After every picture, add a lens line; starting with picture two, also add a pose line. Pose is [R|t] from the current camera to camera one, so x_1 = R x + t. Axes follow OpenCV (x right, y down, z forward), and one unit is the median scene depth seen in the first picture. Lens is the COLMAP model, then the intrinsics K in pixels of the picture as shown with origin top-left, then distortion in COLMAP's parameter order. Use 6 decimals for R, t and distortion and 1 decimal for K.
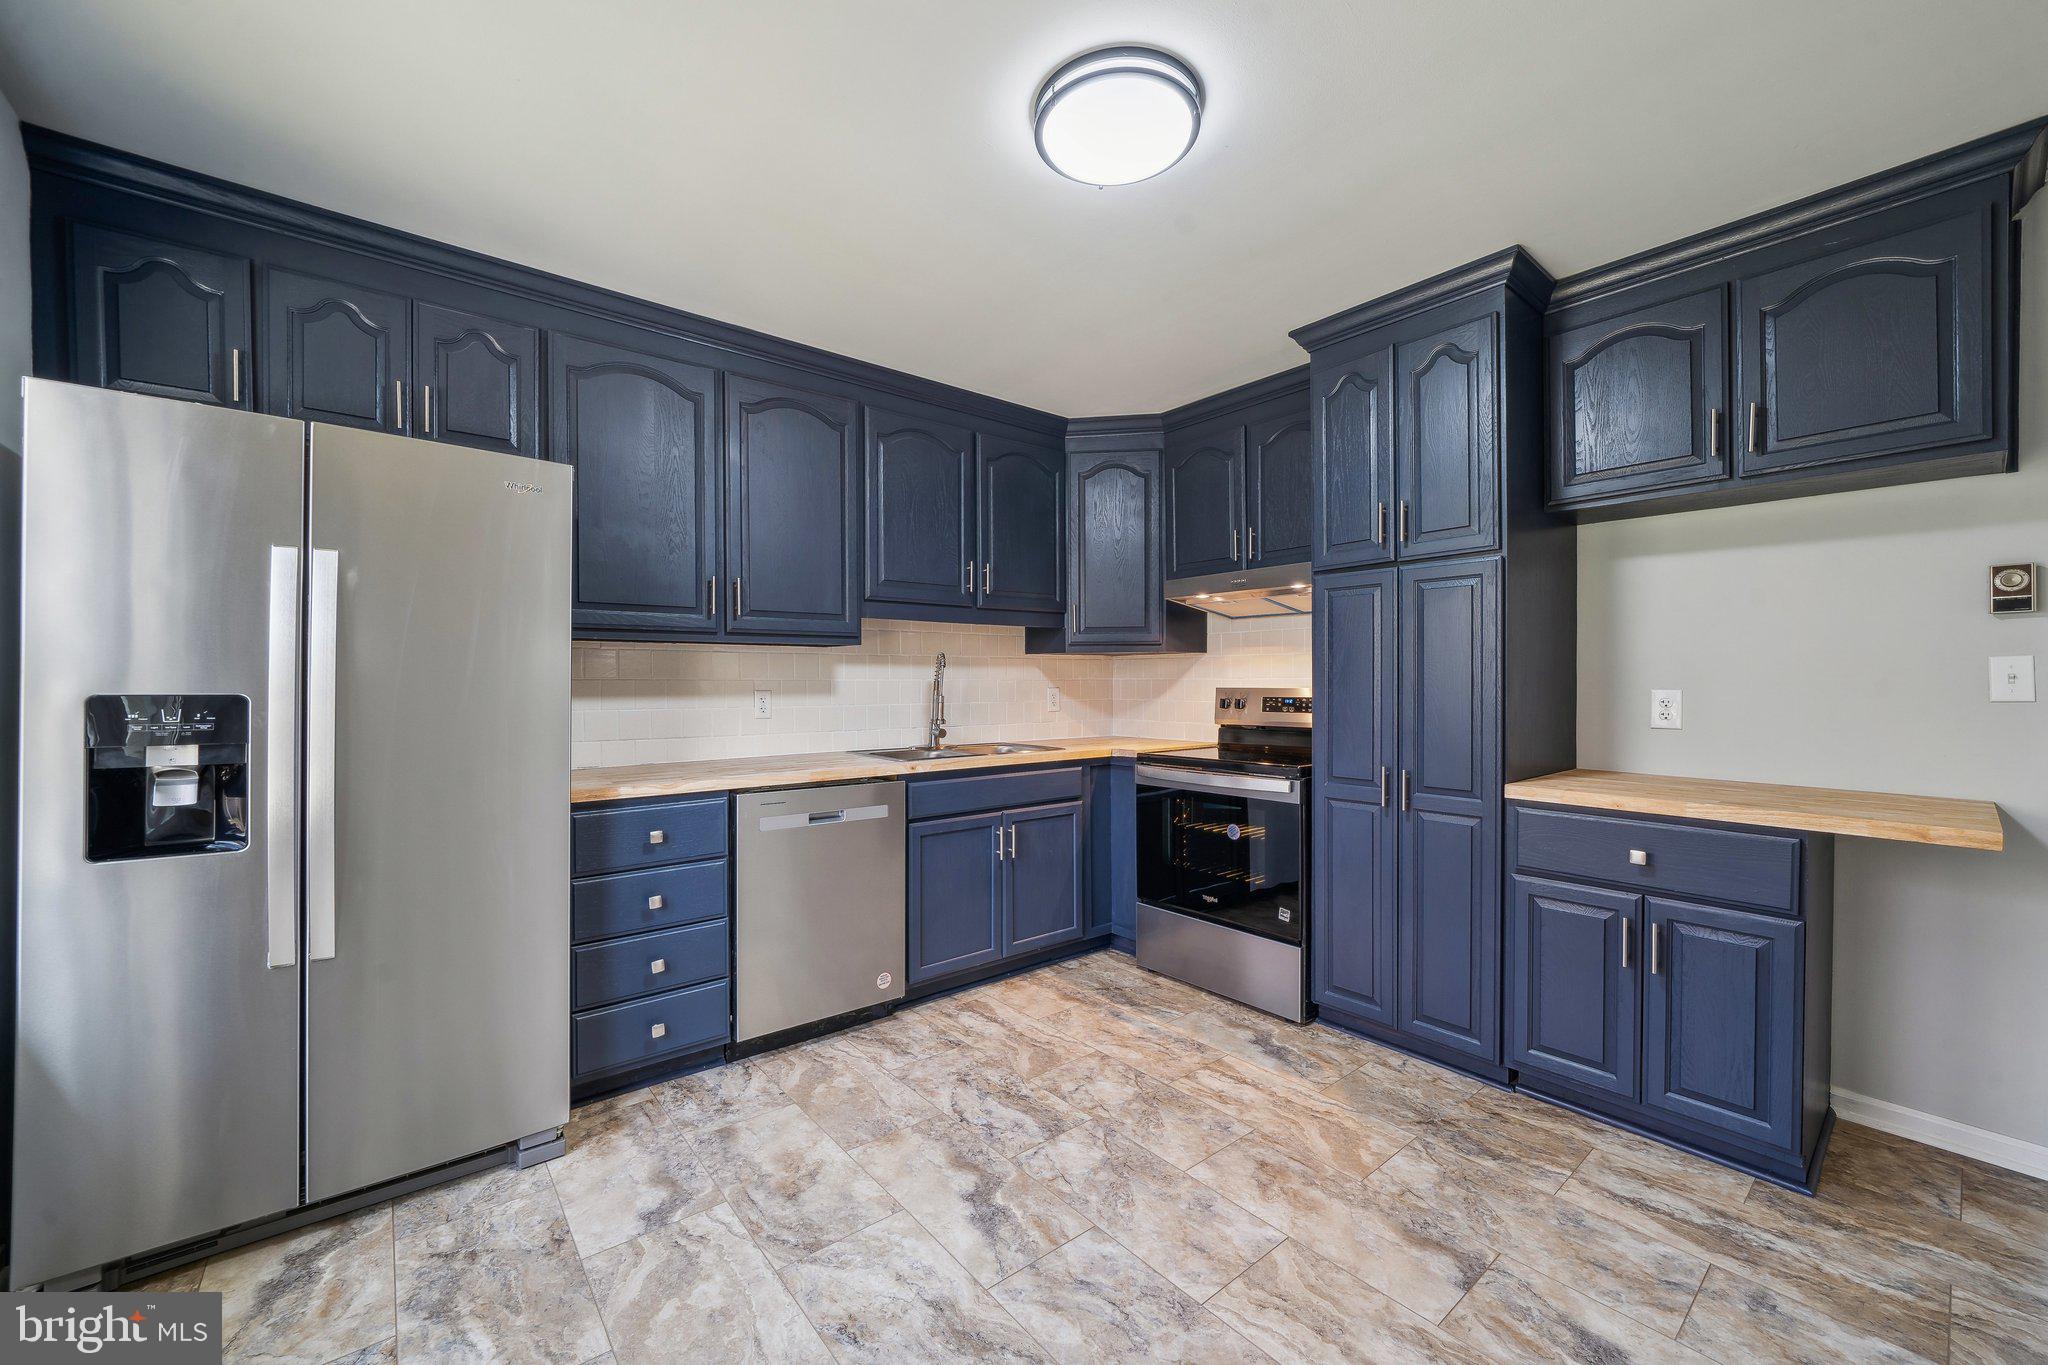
lens RADIAL K [[790.2, 0, 1013.2], [0, 790.2, 685.6], [0, 0, 1]] dist [-0.009828, 0.000215]
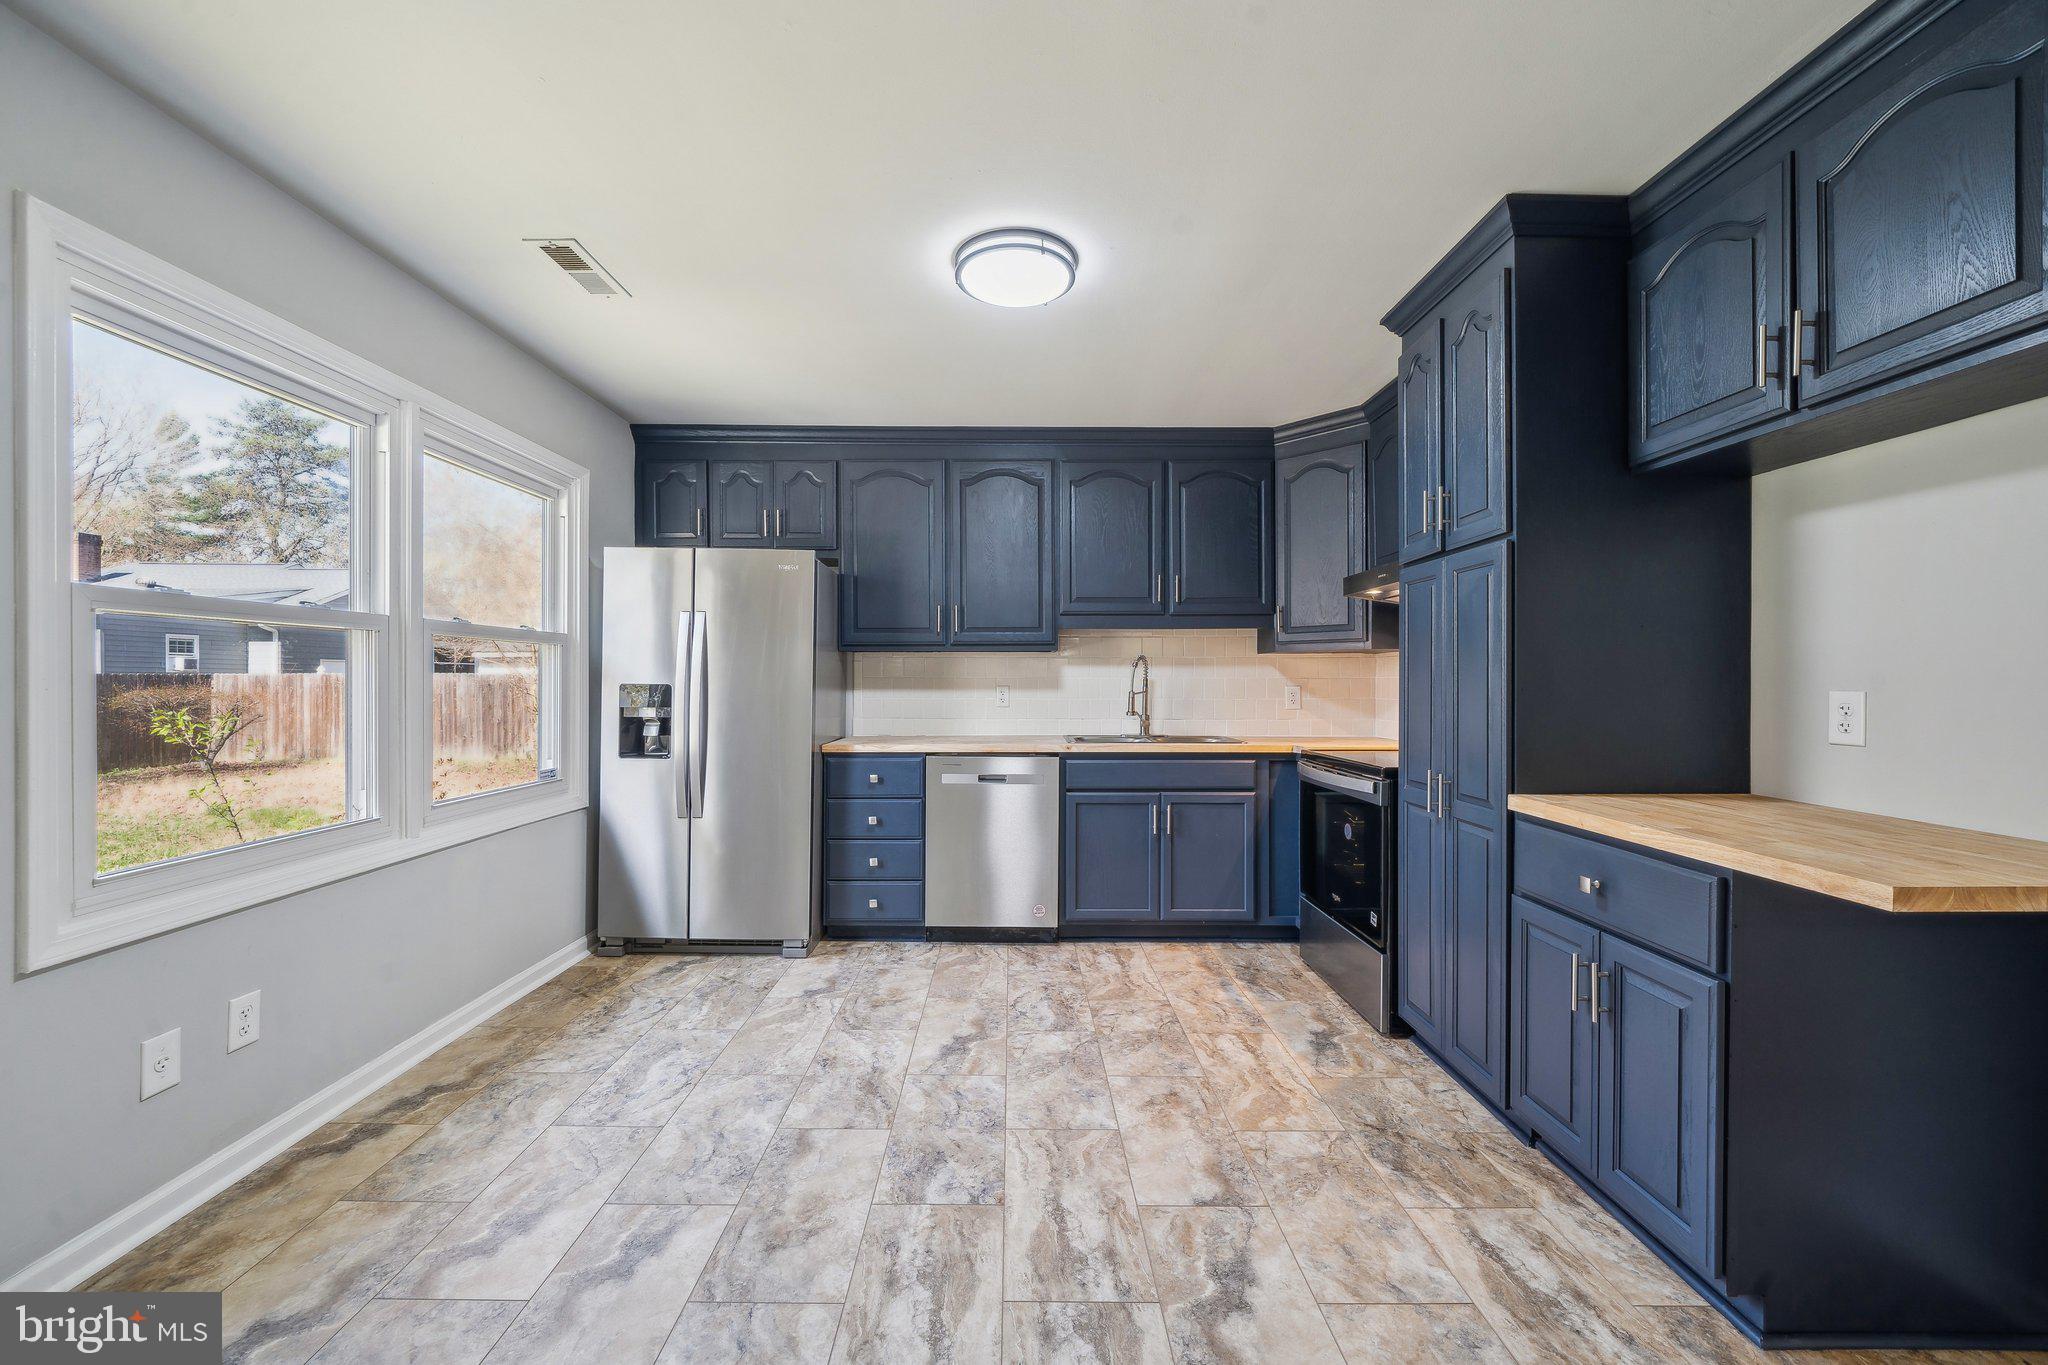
lens RADIAL K [[807.0, 0, 1014.1], [0, 807.0, 682.4], [0, 0, 1]] dist [-0.007151, 0.000484]
pose [[0.779076, 0.003973, -0.626917, 0.738692], [-0.006161, 0.999980, -0.001320, 0.002706], [0.626900, 0.004891, 0.779085, -0.065006]]
